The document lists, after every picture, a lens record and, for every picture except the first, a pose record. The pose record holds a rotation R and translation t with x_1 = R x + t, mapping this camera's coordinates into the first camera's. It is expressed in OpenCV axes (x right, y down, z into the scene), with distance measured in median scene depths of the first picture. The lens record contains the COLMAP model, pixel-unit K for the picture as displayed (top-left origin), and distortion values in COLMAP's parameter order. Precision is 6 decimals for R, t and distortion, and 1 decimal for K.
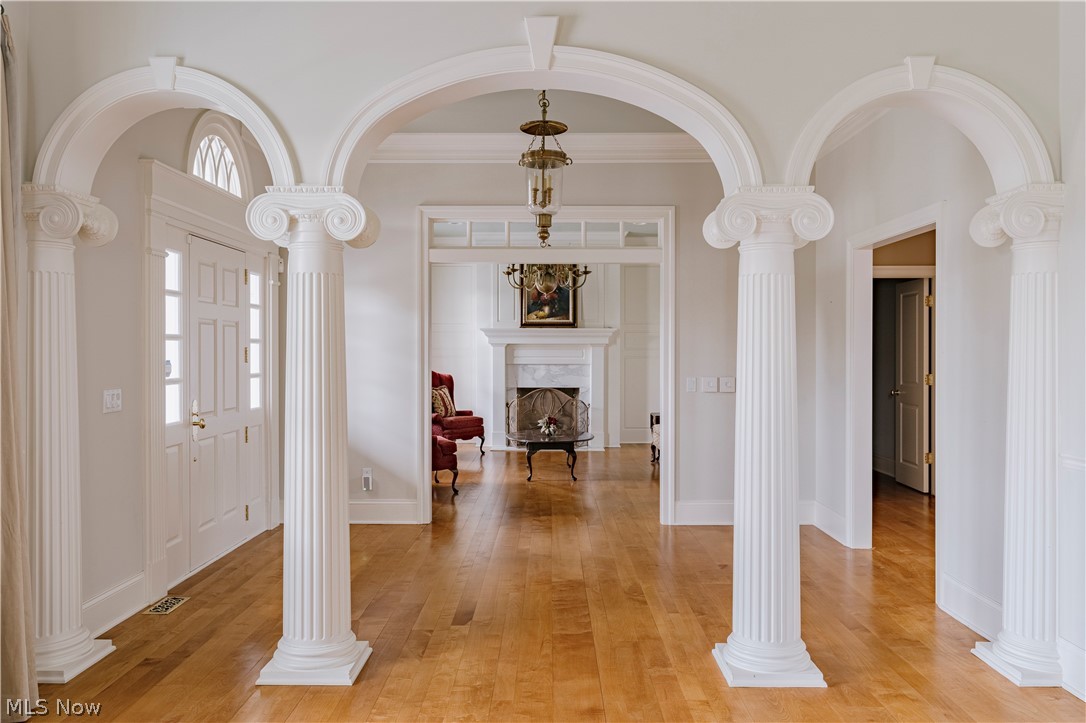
lens RADIAL K [[843.9, 0, 544.1], [0, 843.9, 360.9], [0, 0, 1]] dist [-0.001751, 0.000128]
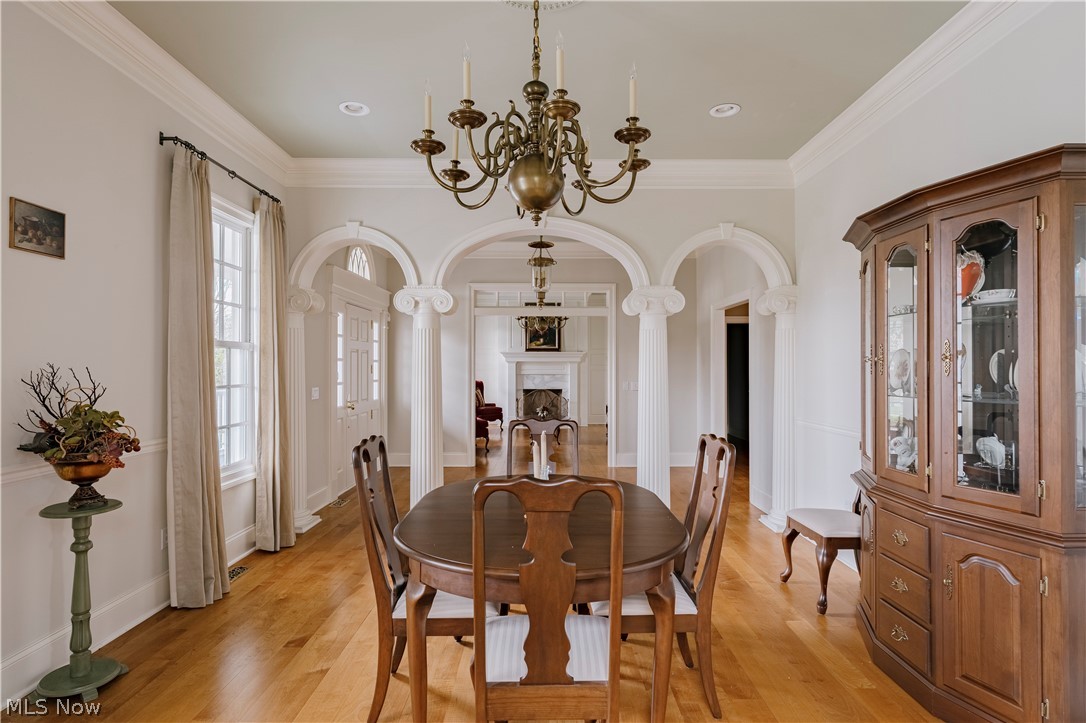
lens RADIAL K [[594.2, 0, 541.7], [0, 594.2, 364.9], [0, 0, 1]] dist [-0.001008, -0.000036]
pose [[0.999990, -0.000154, 0.004499, -0.003784], [0.000211, 0.999921, -0.012563, -0.000195], [-0.004497, 0.012564, 0.999911, -0.221559]]
